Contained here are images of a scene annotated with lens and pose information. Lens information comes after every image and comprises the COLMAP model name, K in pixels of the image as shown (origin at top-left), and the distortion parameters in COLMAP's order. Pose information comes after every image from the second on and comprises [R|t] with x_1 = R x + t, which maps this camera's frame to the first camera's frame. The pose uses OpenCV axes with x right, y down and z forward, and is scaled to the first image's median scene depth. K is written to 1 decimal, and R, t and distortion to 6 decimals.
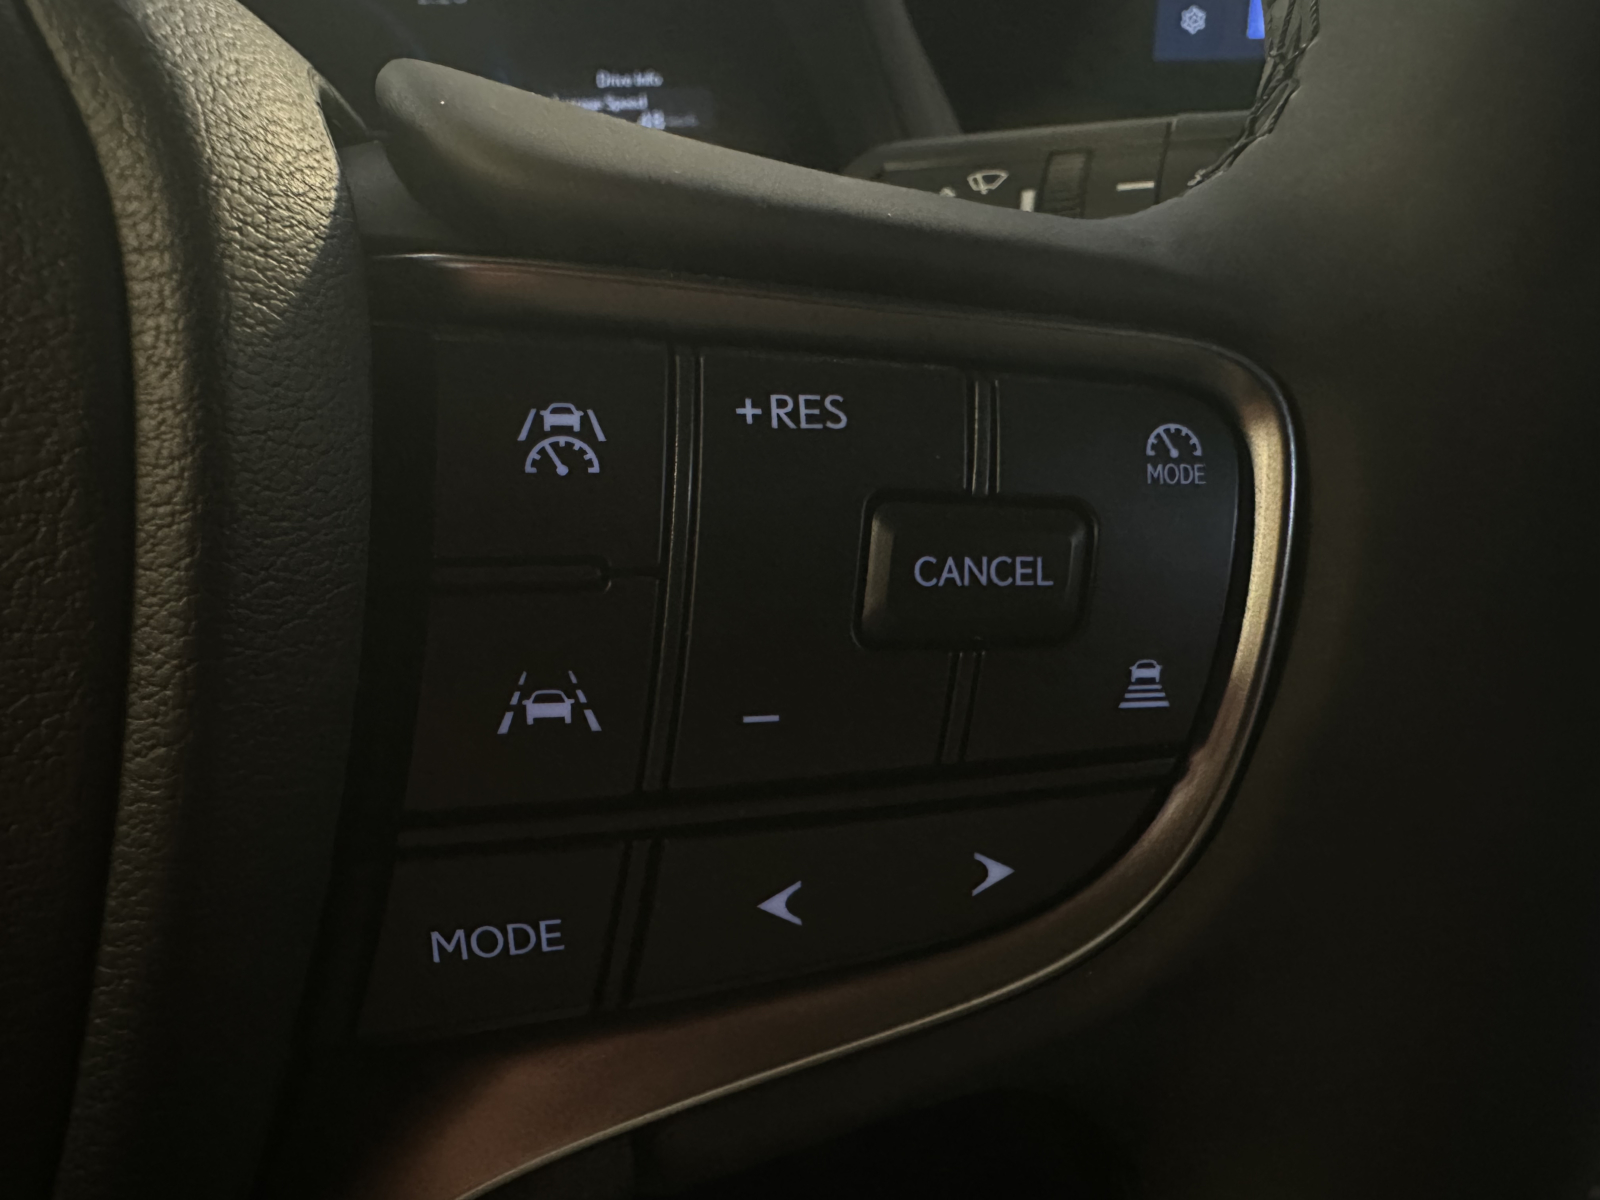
lens RADIAL K [[1210.2, 0, 802.7], [0, 1210.2, 625.8], [0, 0, 1]] dist [-0.034440, -0.001418]
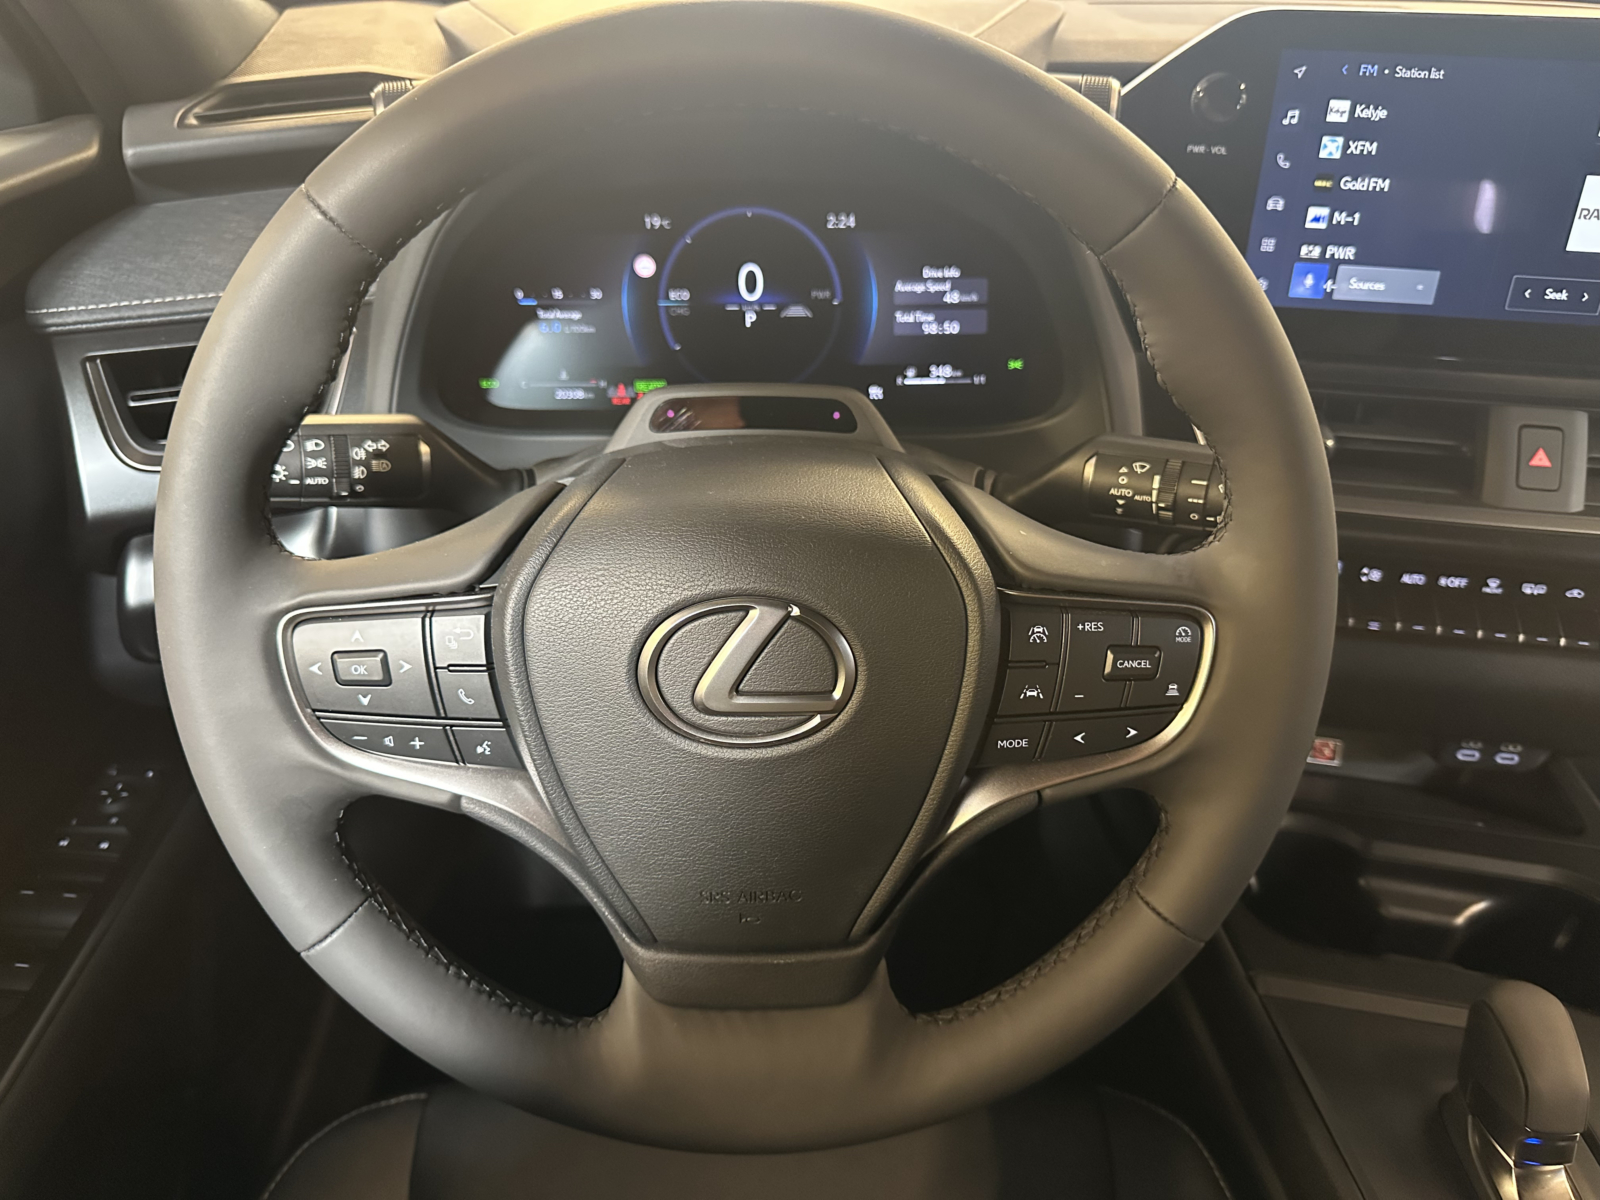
lens RADIAL K [[1158.2, 0, 800.0], [0, 1158.2, 600.0], [0, 0, 1]] dist [-0.002172, -0.011099]
pose [[0.993344, 0.032818, -0.110415, -0.553950], [-0.017281, 0.990164, 0.138837, -0.784231], [0.113886, -0.136005, 0.984141, -2.998053]]
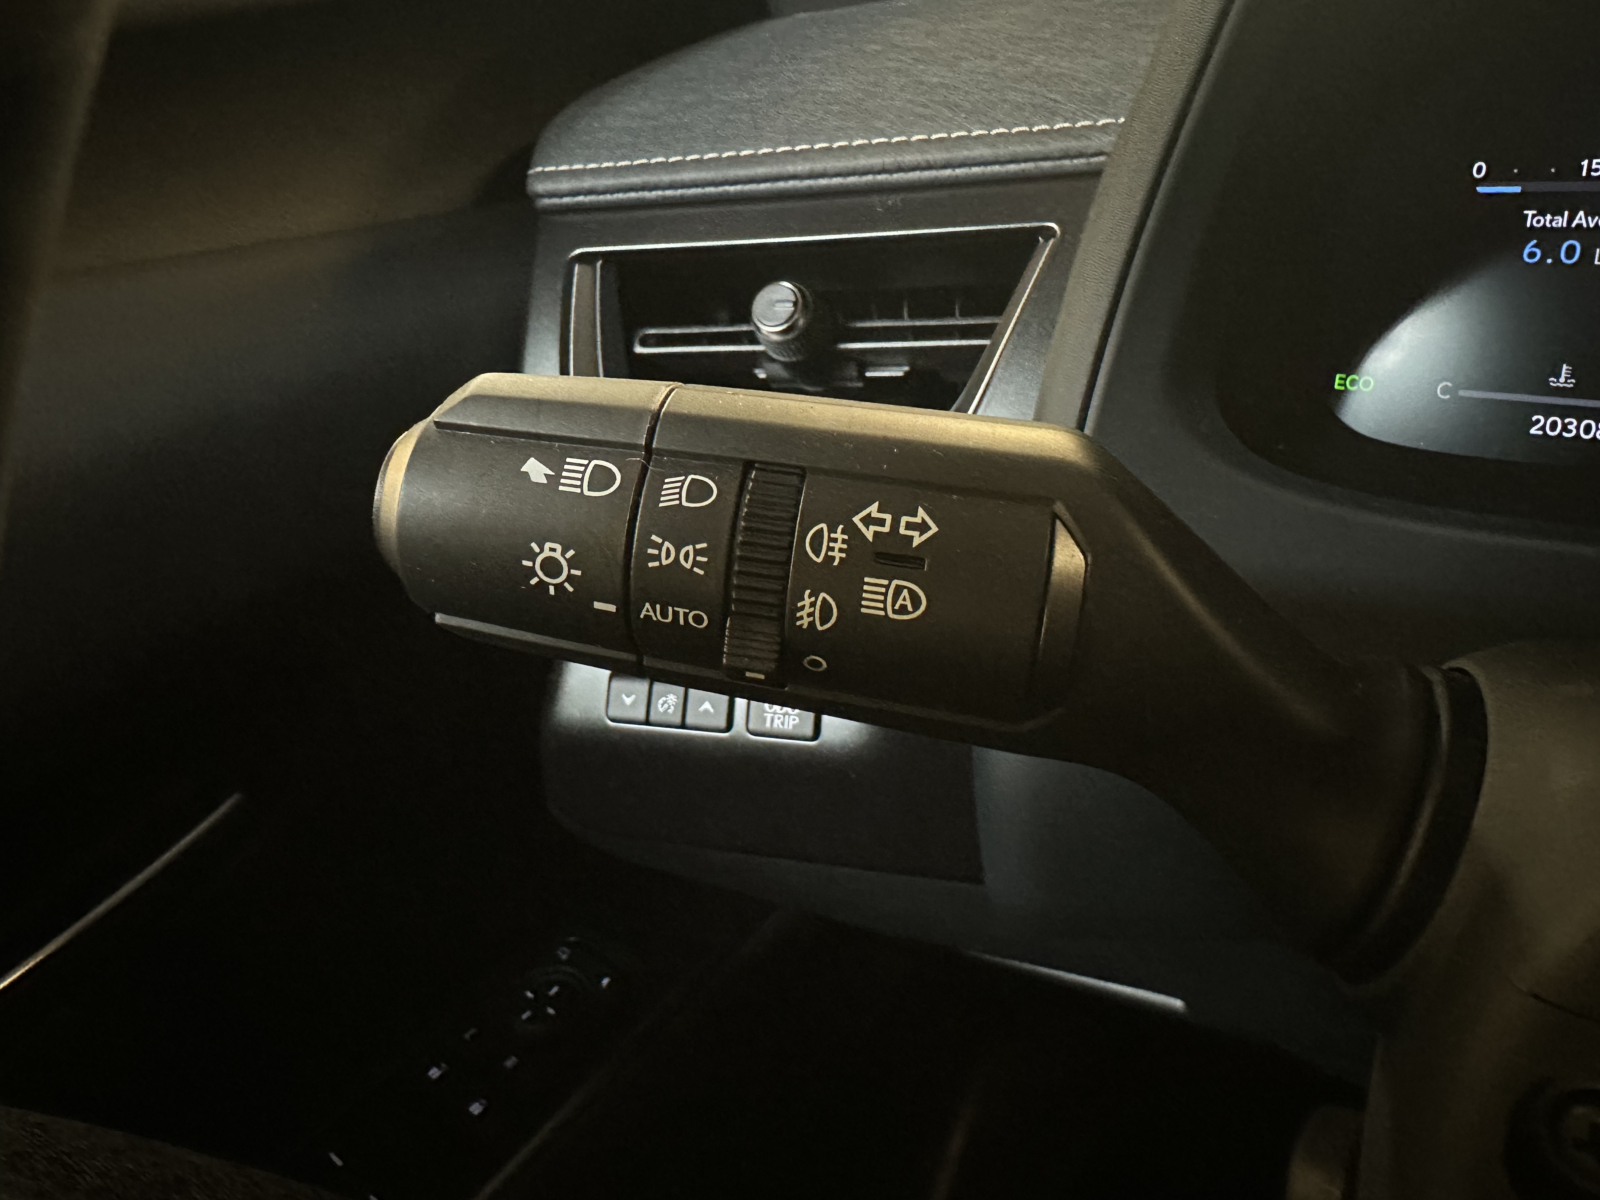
lens RADIAL K [[1210.2, 0, 802.7], [0, 1210.2, 625.8], [0, 0, 1]] dist [-0.034440, -0.001418]
pose [[0.707289, 0.231443, -0.667965, -2.010017], [-0.140137, 0.972040, 0.188414, -0.850501], [0.692895, -0.039657, 0.719947, 0.605683]]
